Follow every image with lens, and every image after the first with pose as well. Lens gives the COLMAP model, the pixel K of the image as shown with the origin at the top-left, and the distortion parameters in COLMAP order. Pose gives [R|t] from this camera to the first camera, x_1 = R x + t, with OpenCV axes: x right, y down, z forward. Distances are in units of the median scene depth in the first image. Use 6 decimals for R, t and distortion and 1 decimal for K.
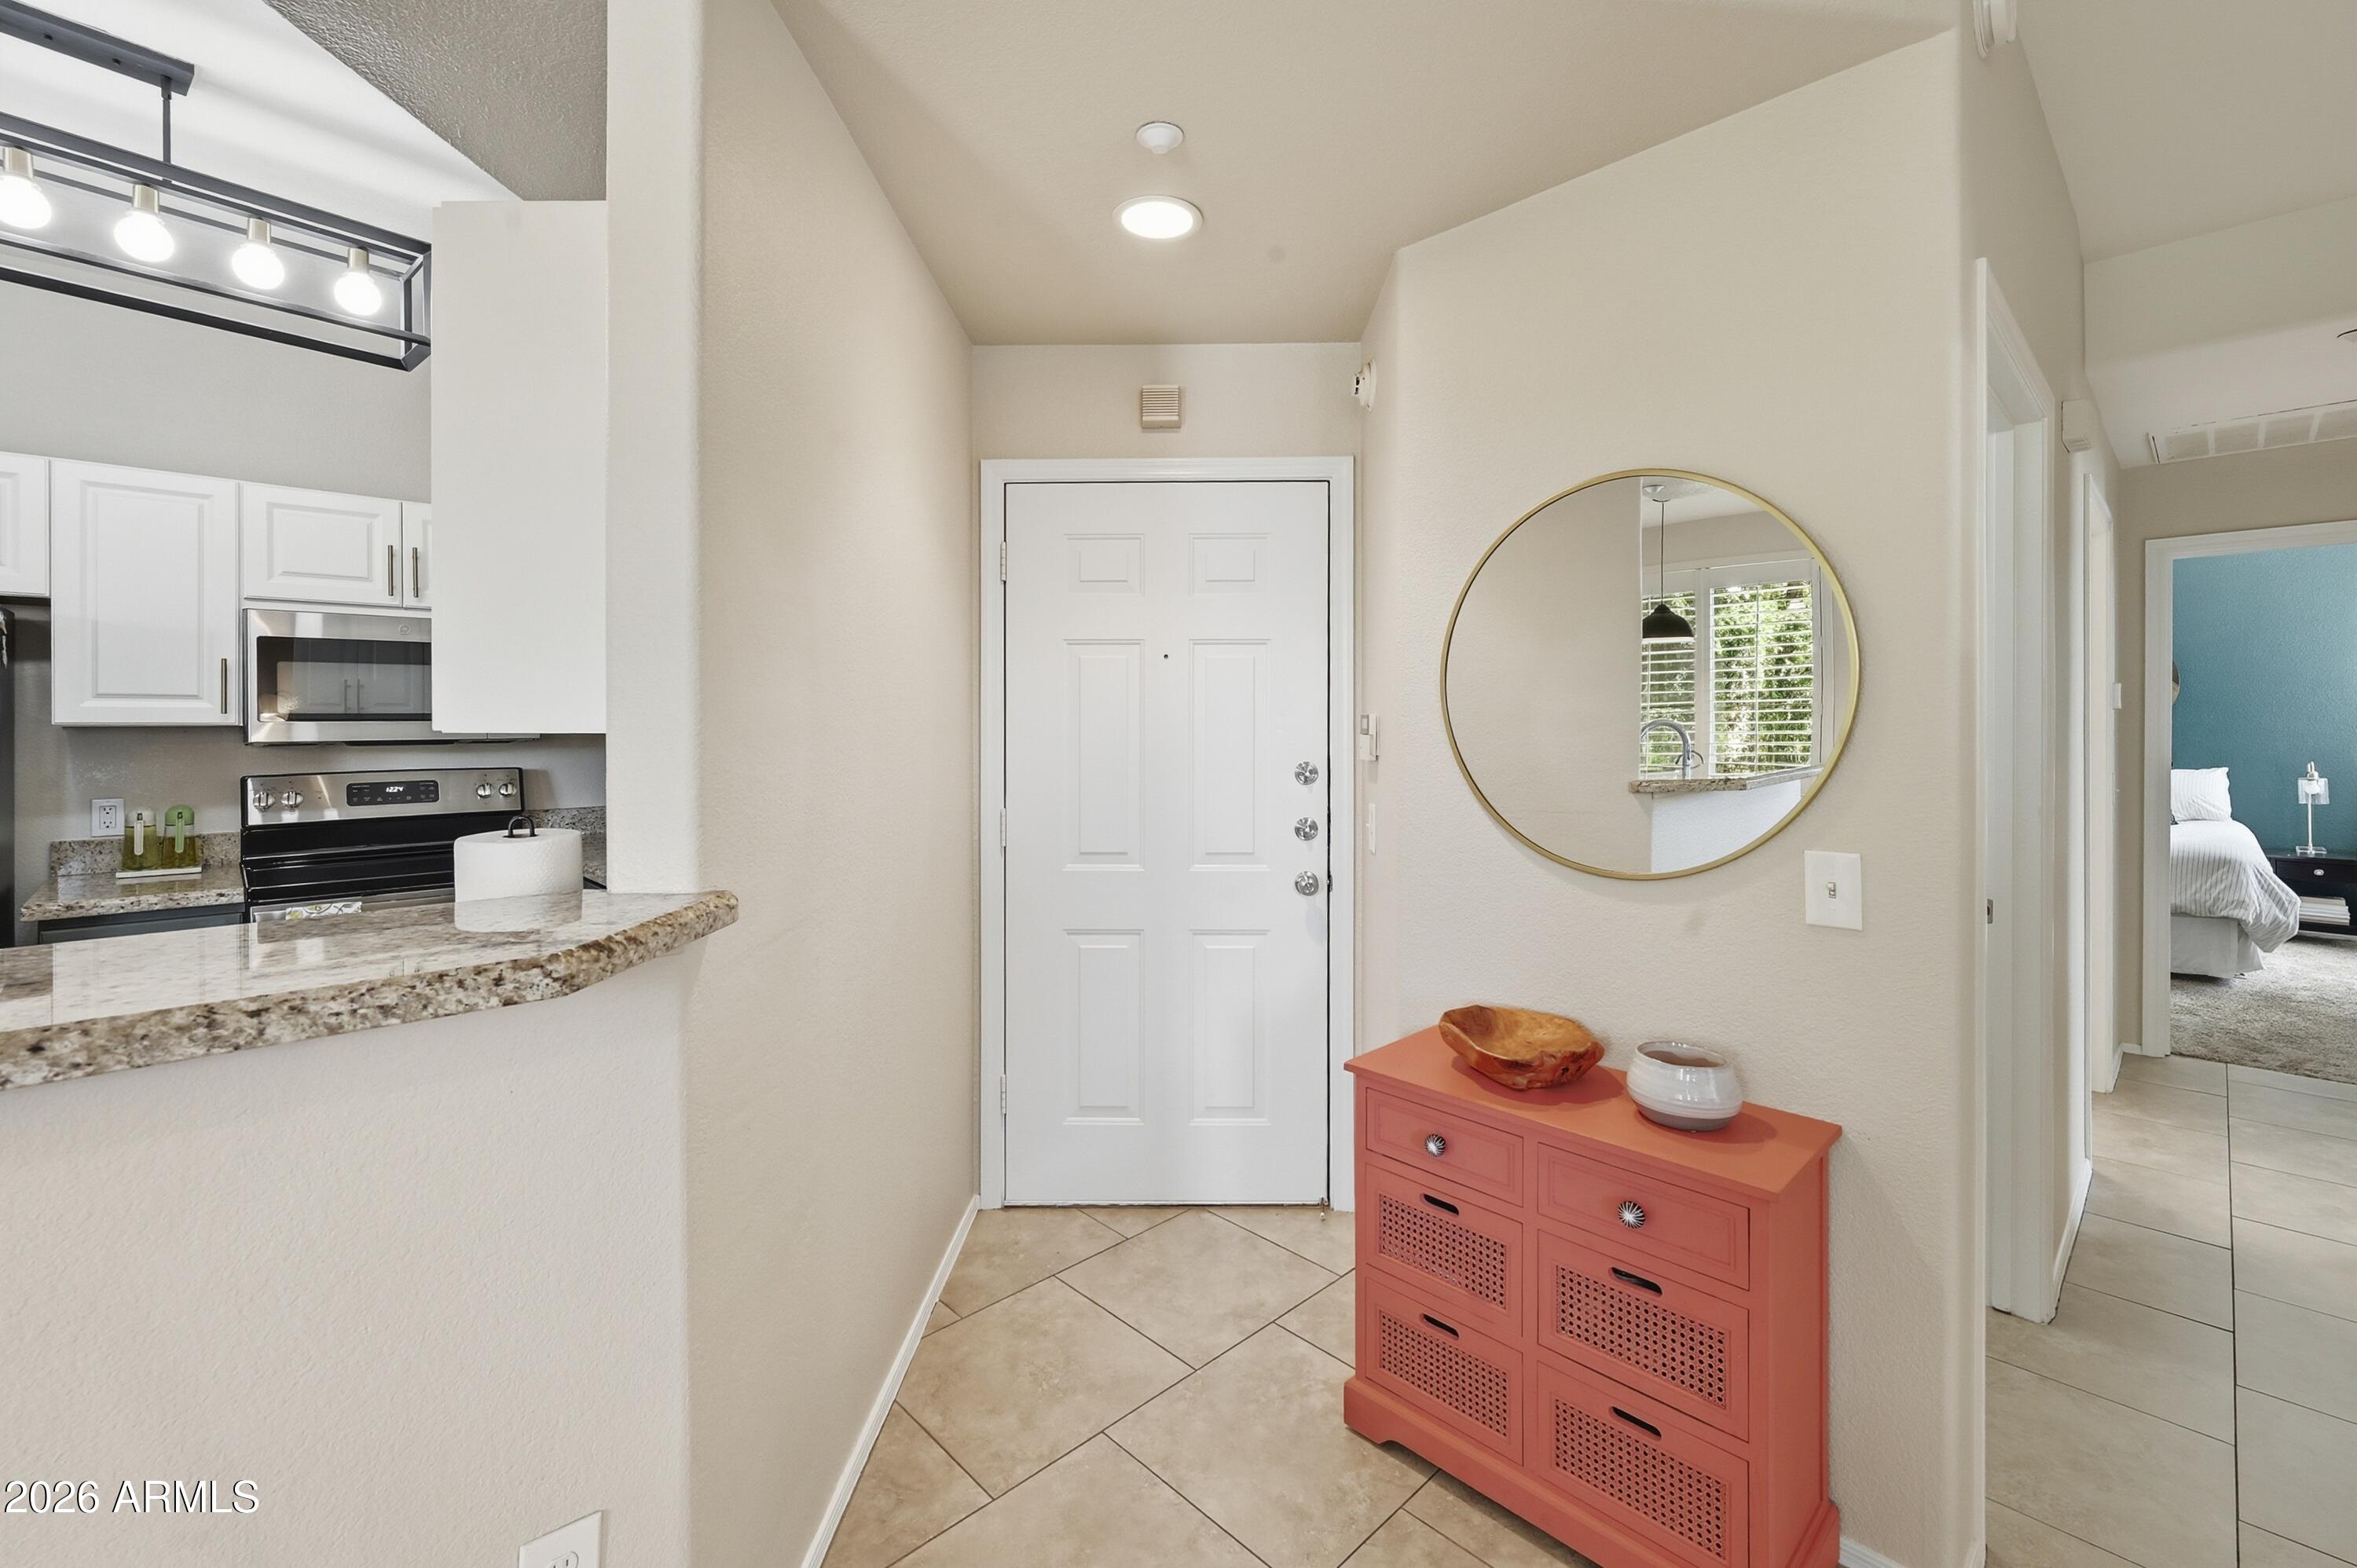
lens RADIAL K [[975.9, 0, 1183.5], [0, 975.9, 740.6], [0, 0, 1]] dist [0.001507, 0.000051]
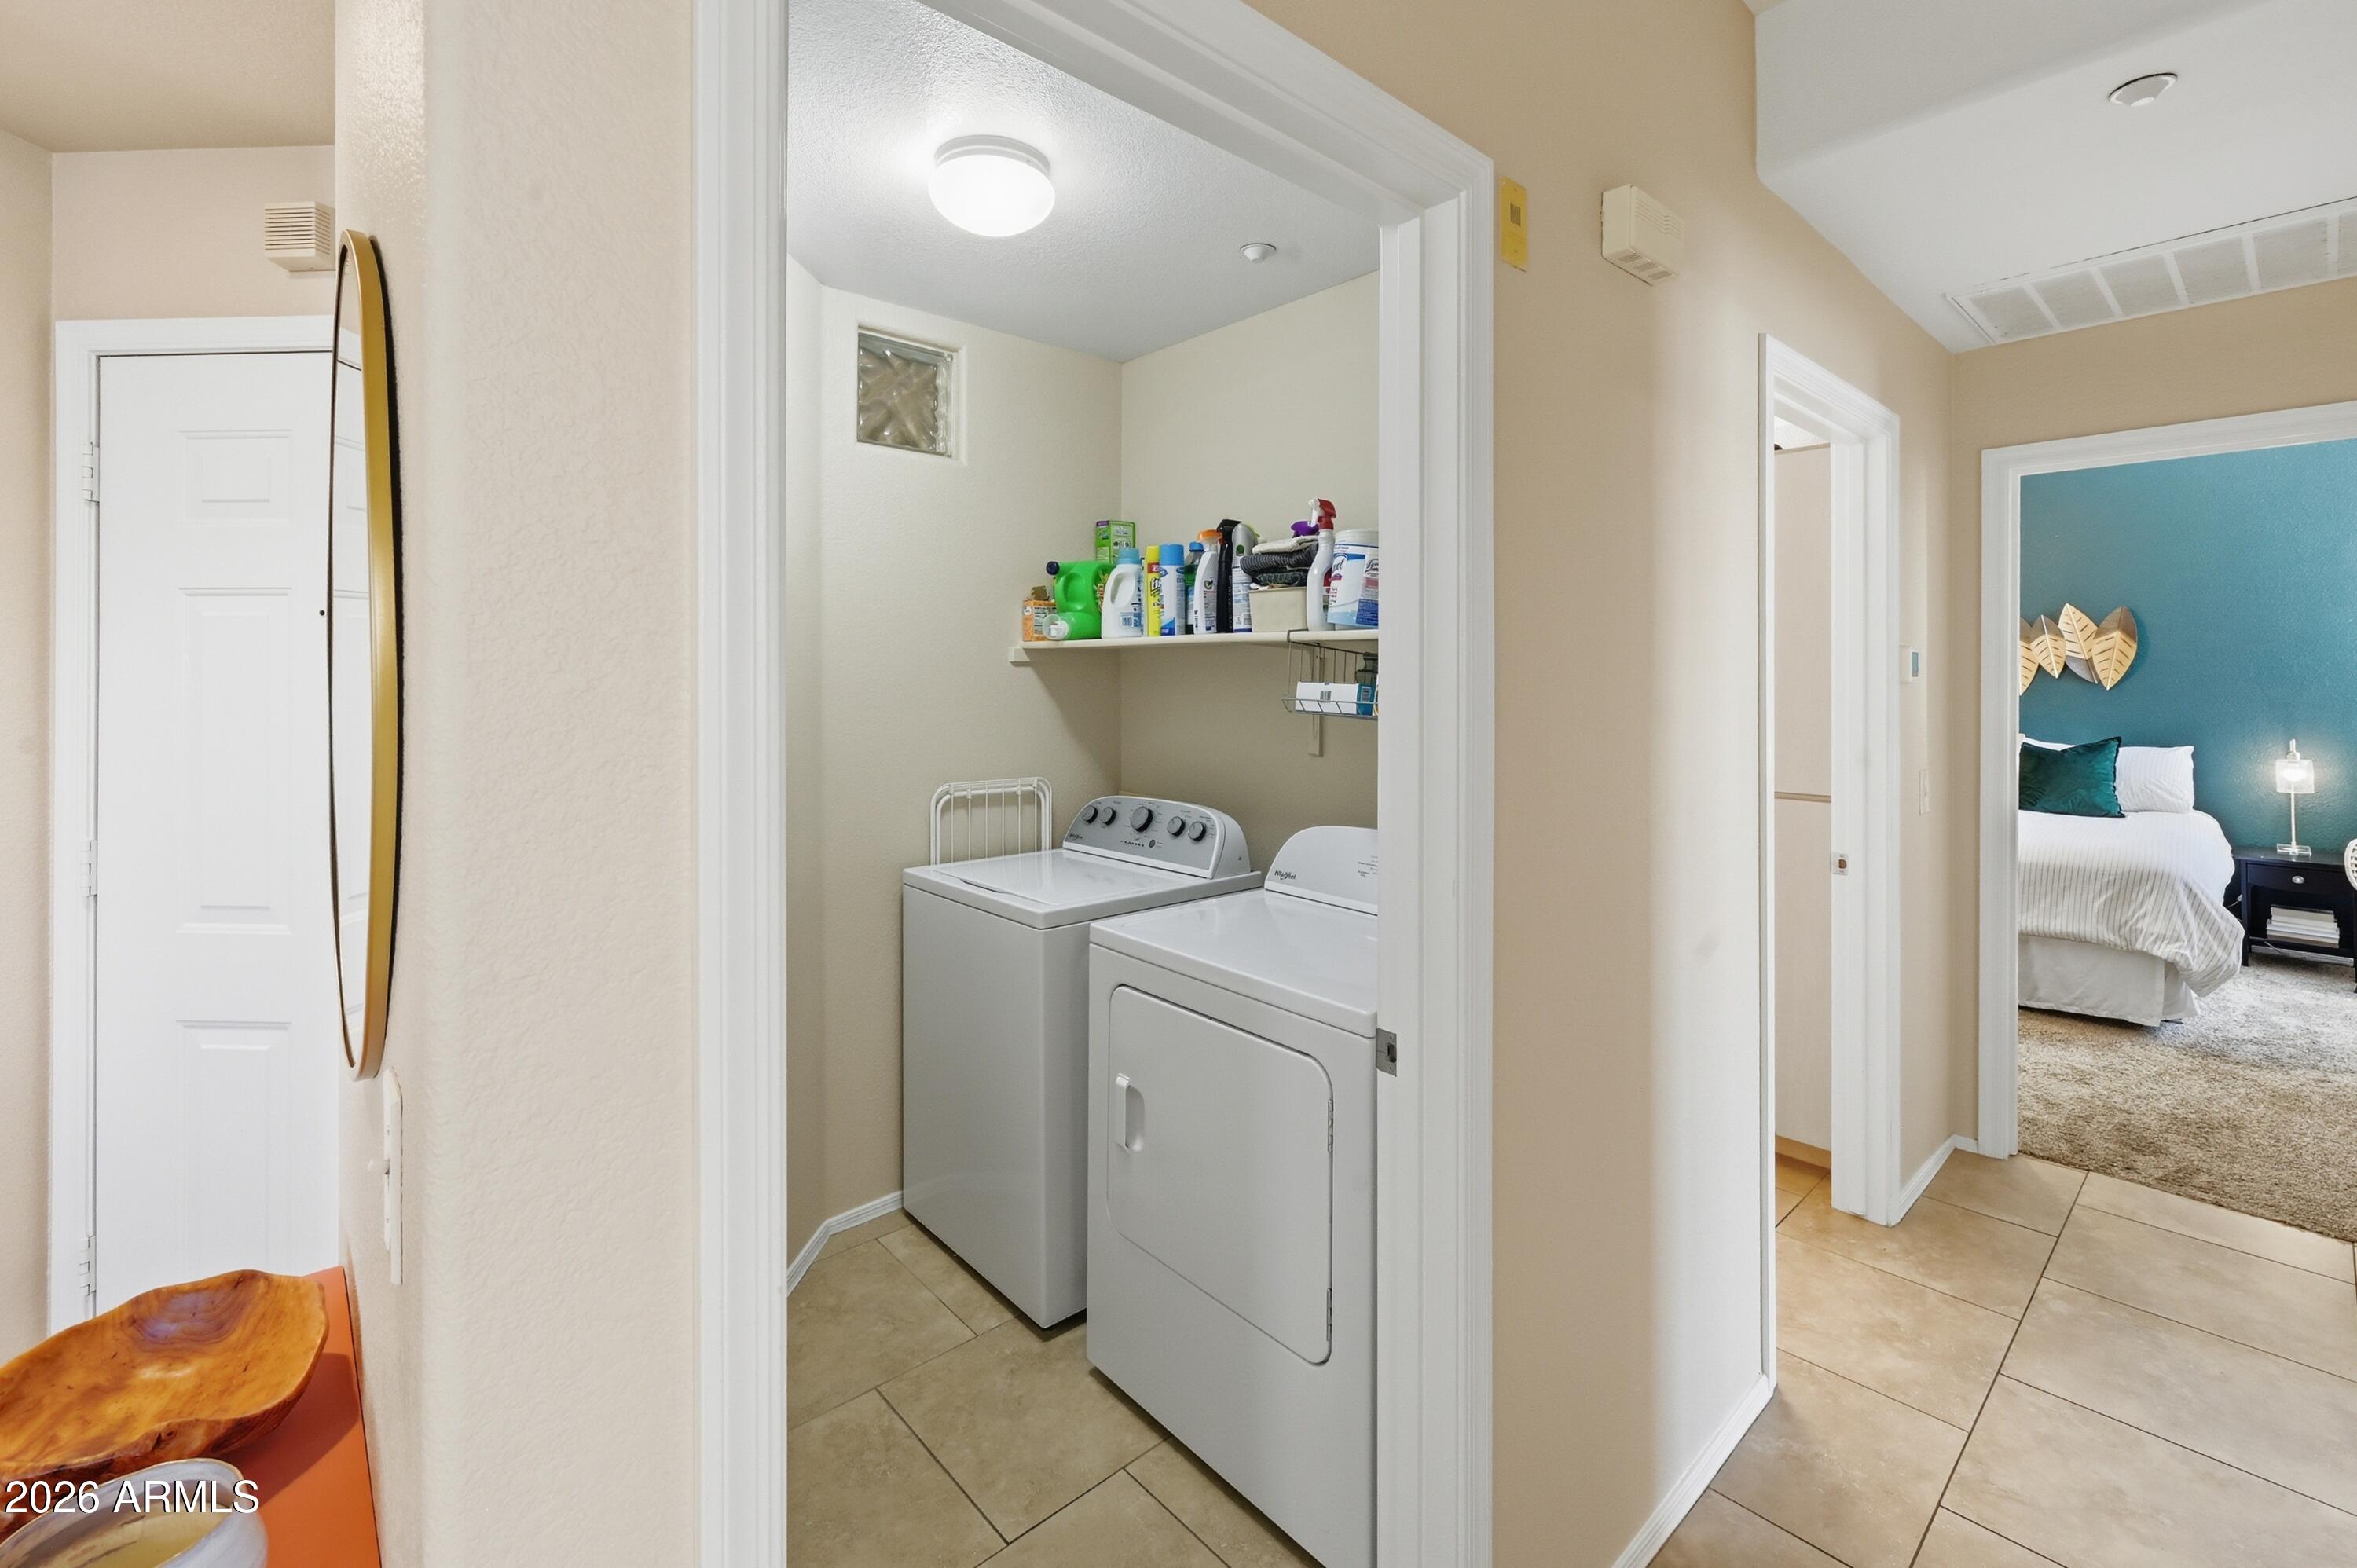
lens RADIAL K [[995.4, 0, 1184.4], [0, 995.4, 699.5], [0, 0, 1]] dist [0.001340, 0.000062]
pose [[0.999480, 0.000432, -0.032247, 0.408855], [-0.000320, 0.999994, 0.003484, -0.020492], [0.032249, -0.003472, 0.999474, 0.234903]]
